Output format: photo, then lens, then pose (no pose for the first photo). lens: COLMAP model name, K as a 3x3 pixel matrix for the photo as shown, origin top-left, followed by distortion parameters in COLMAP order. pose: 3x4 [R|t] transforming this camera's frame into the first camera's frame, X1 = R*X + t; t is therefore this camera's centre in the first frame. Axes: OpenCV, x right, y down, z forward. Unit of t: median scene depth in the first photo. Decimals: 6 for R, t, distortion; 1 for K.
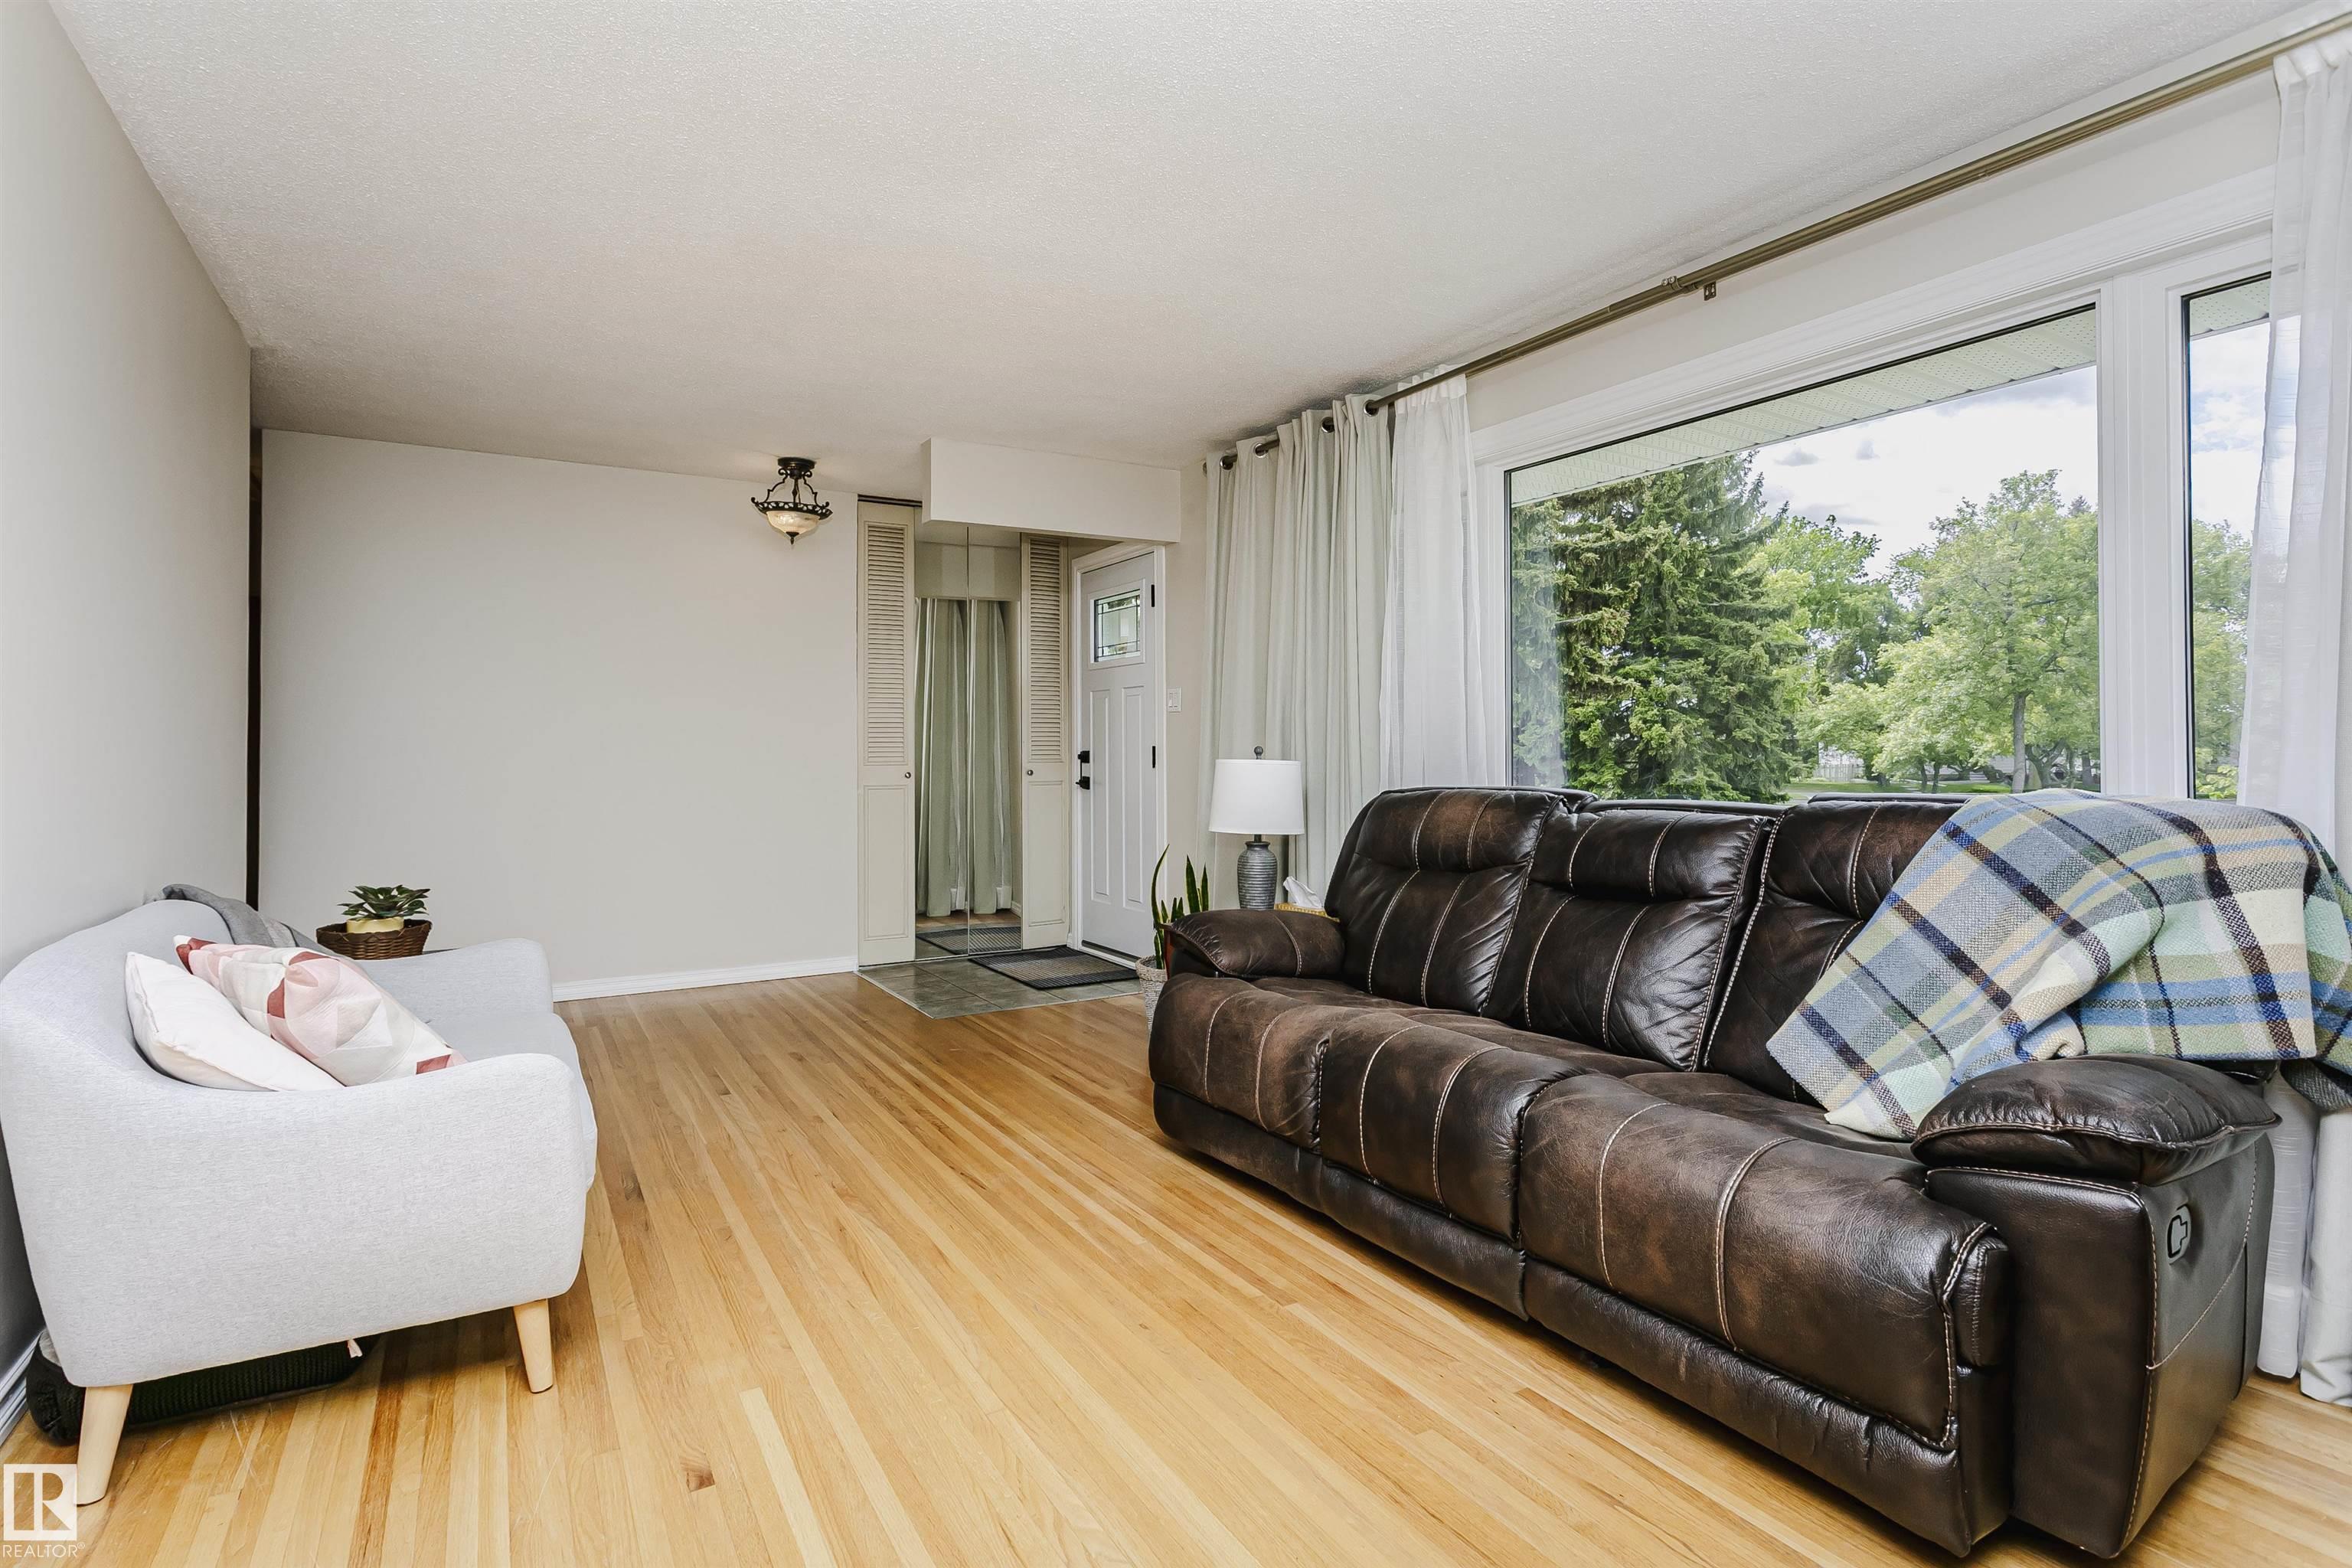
lens RADIAL K [[1132.7, 0, 1137.8], [0, 1132.7, 741.7], [0, 0, 1]] dist [0.007118, -0.001219]
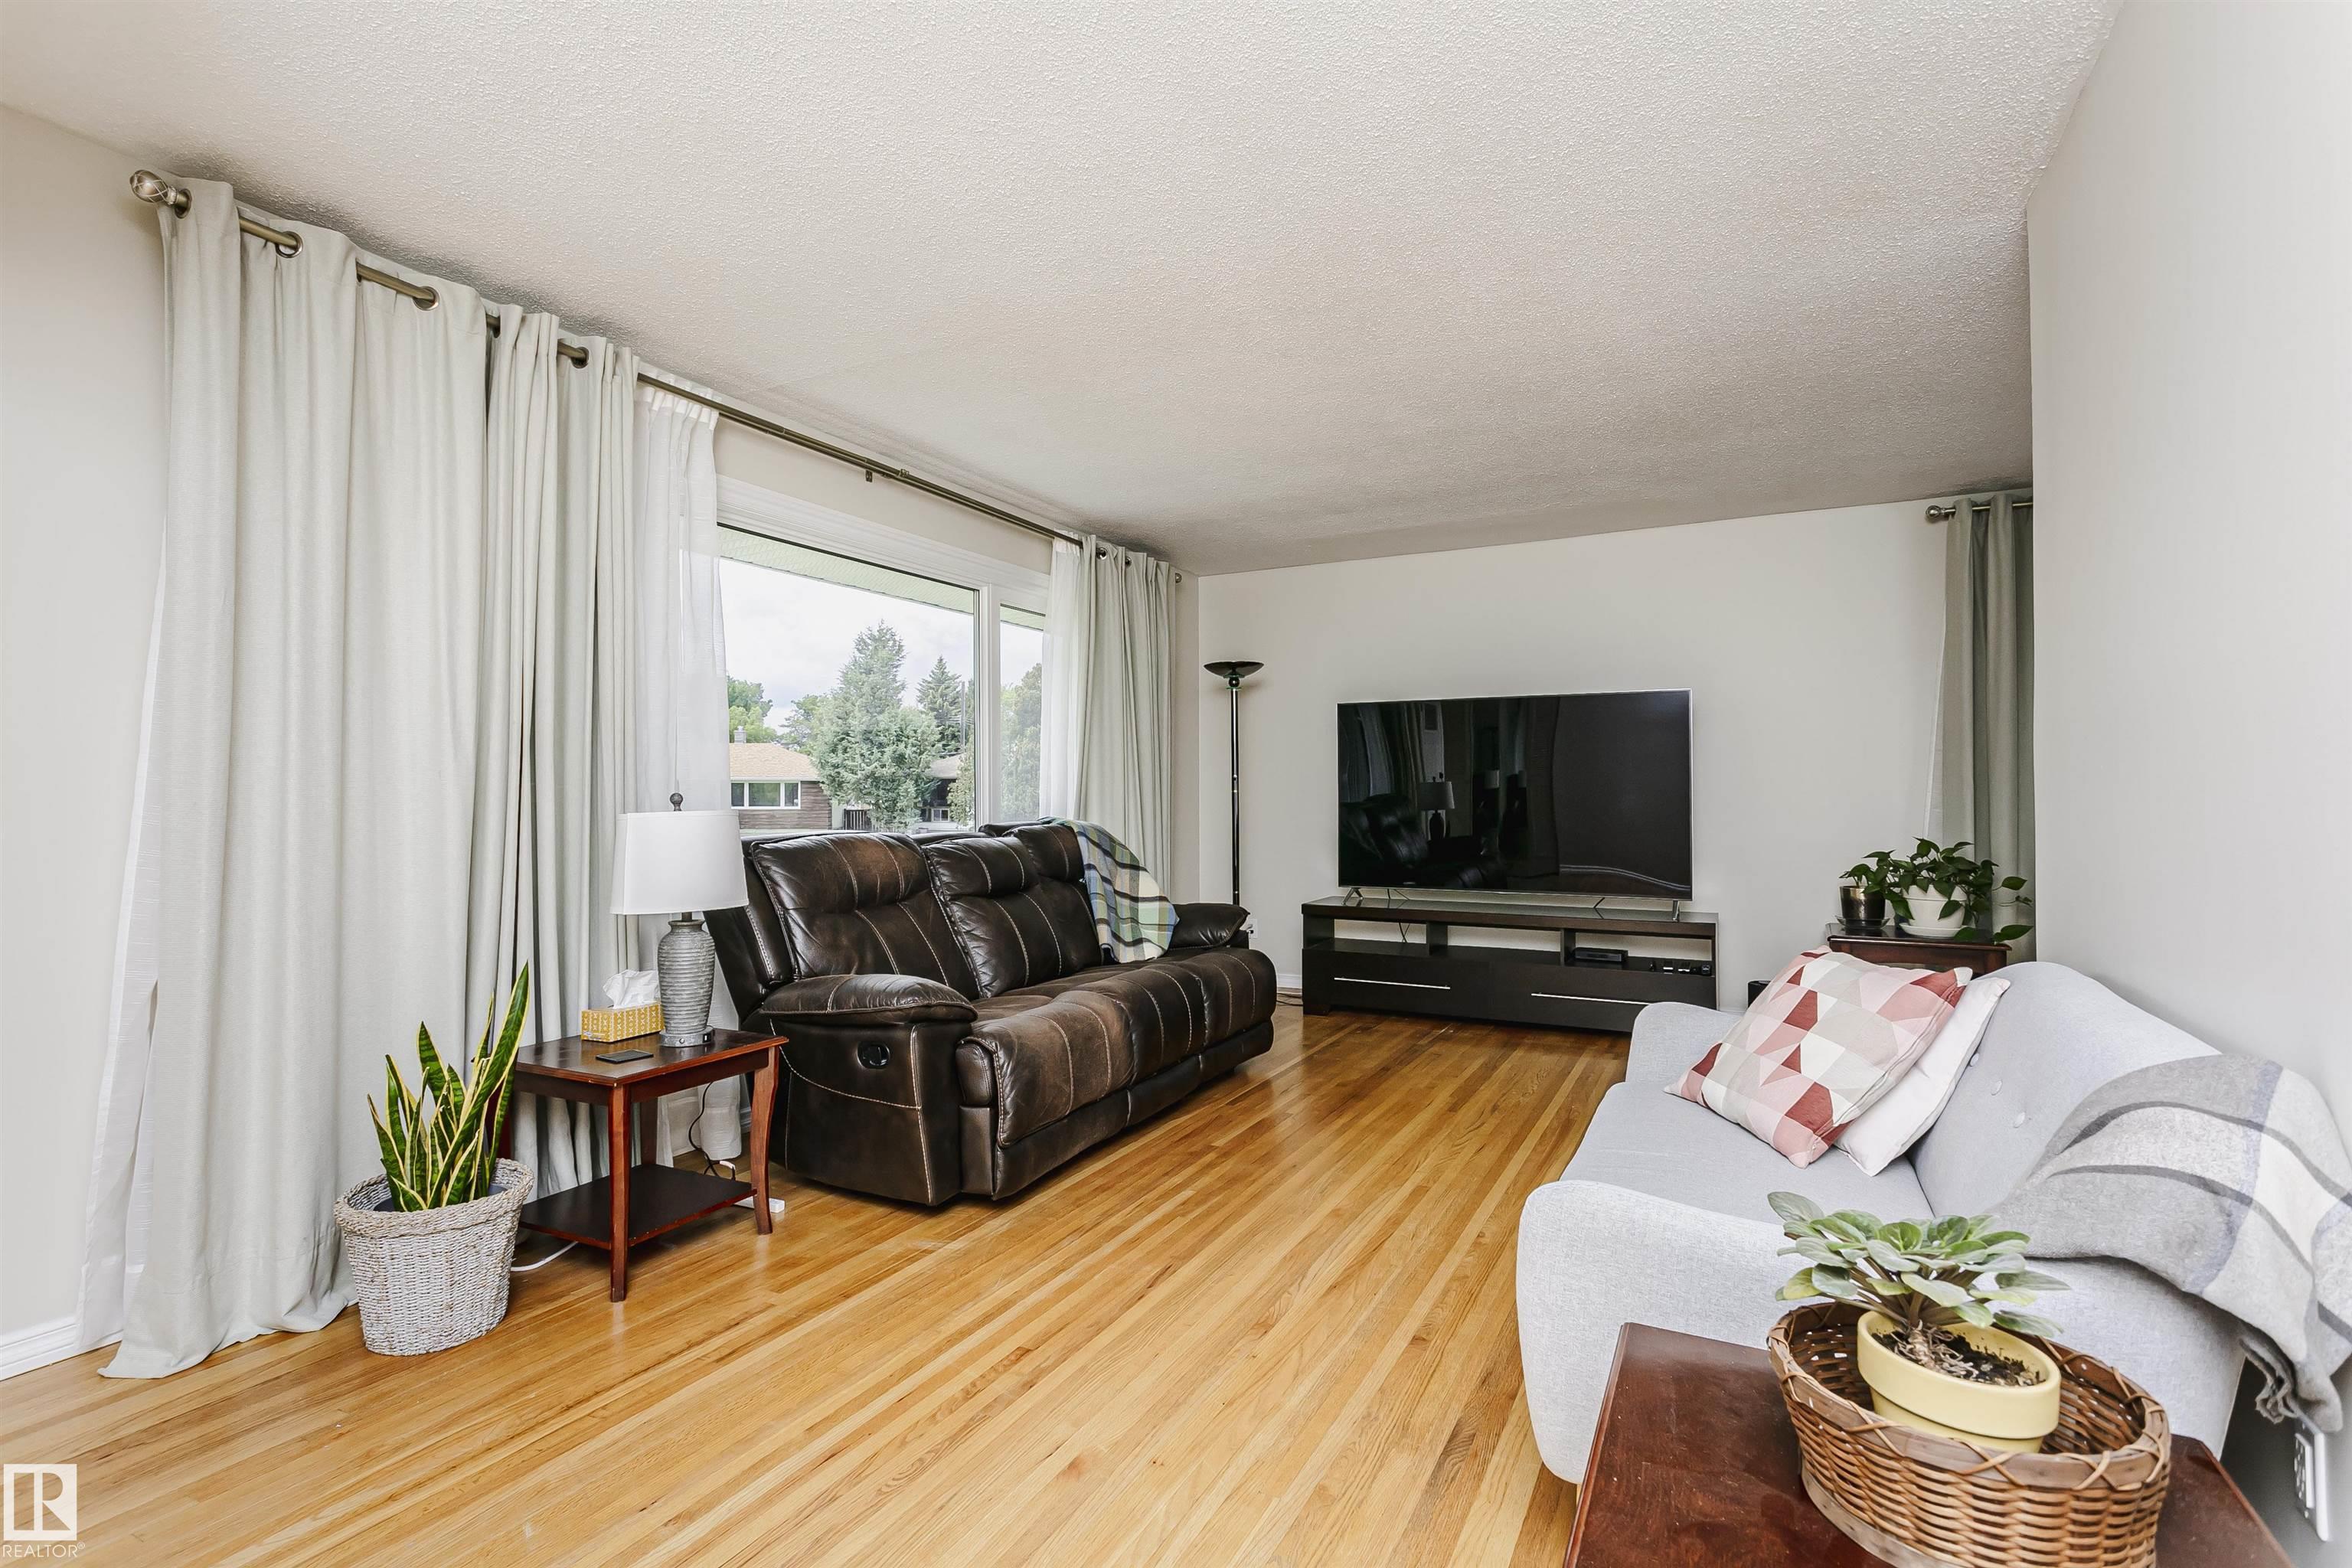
lens RADIAL K [[1132.7, 0, 1153.1], [0, 1132.7, 791.9], [0, 0, 1]] dist [0.007118, -0.001219]
pose [[-0.533281, 0.009195, 0.845888, -1.259103], [-0.005871, 0.999877, -0.014570, 0.023143], [-0.845918, -0.012736, -0.533161, 2.069175]]
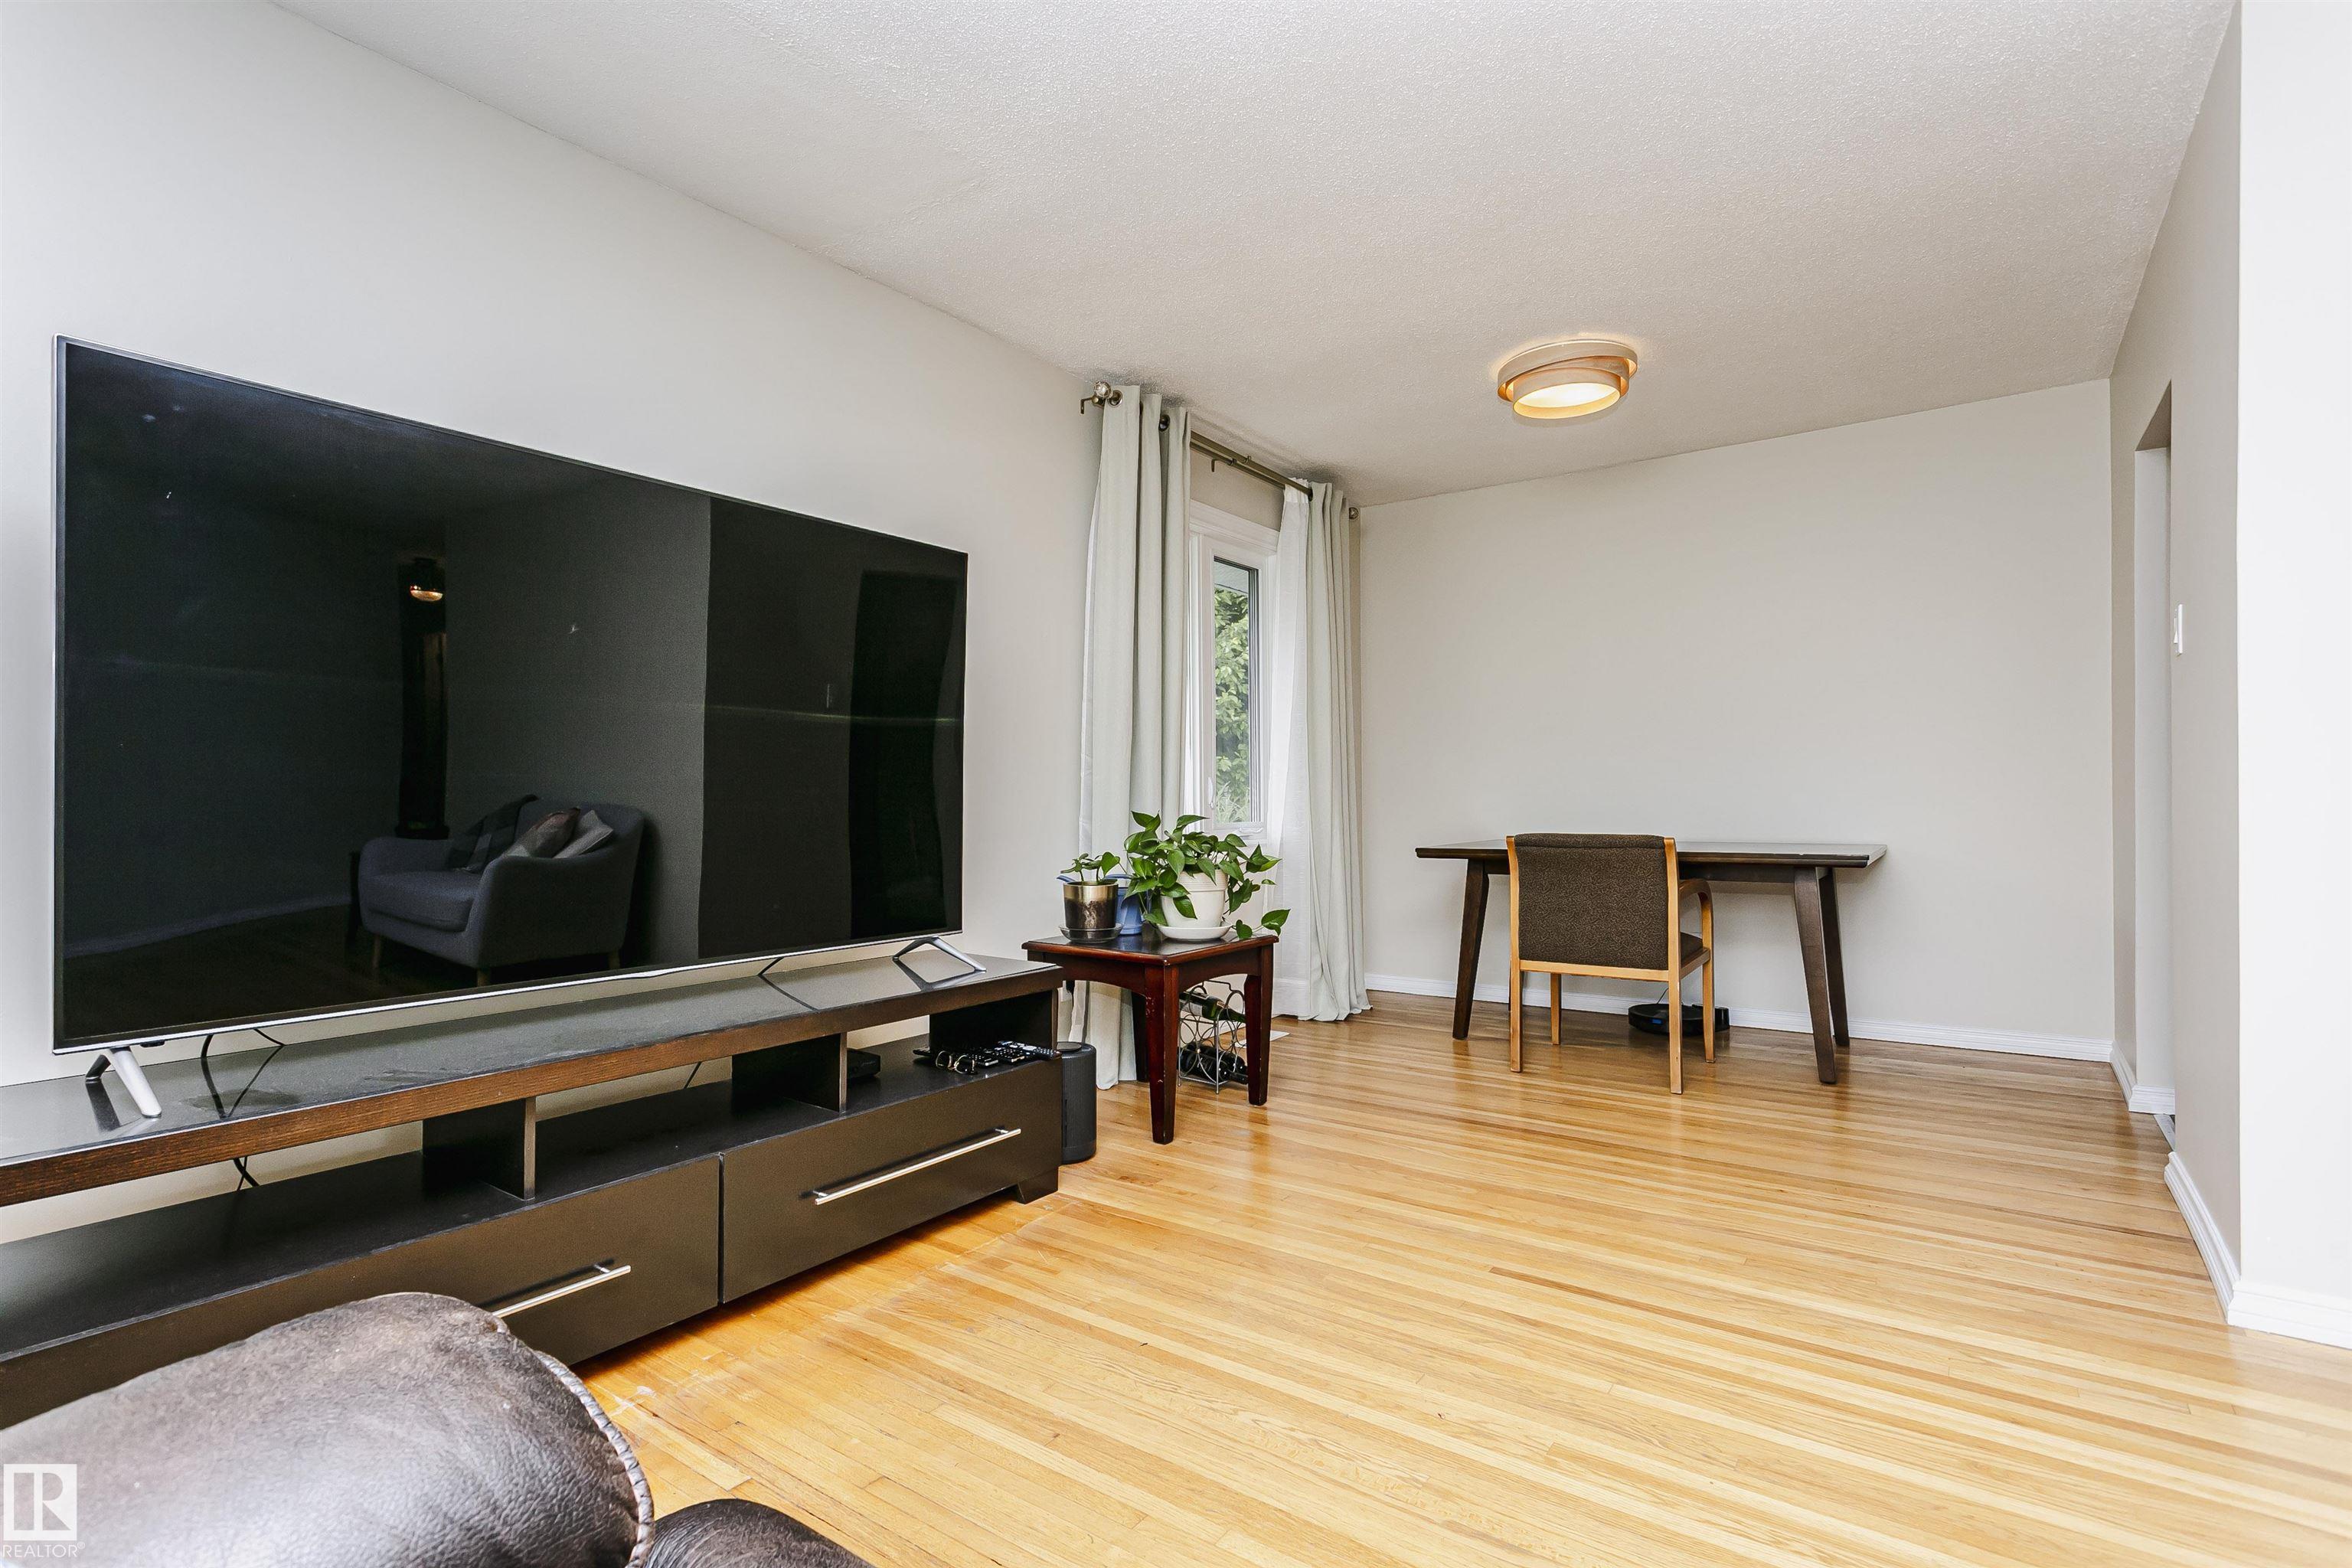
lens RADIAL K [[1132.7, 0, 1145.0], [0, 1132.7, 796.2], [0, 0, 1]] dist [0.007118, -0.001219]
pose [[-0.910016, 0.006349, -0.414525, 0.542544], [0.010058, 0.999927, -0.006764, 0.062419], [0.414451, -0.010325, -0.910013, 1.127827]]
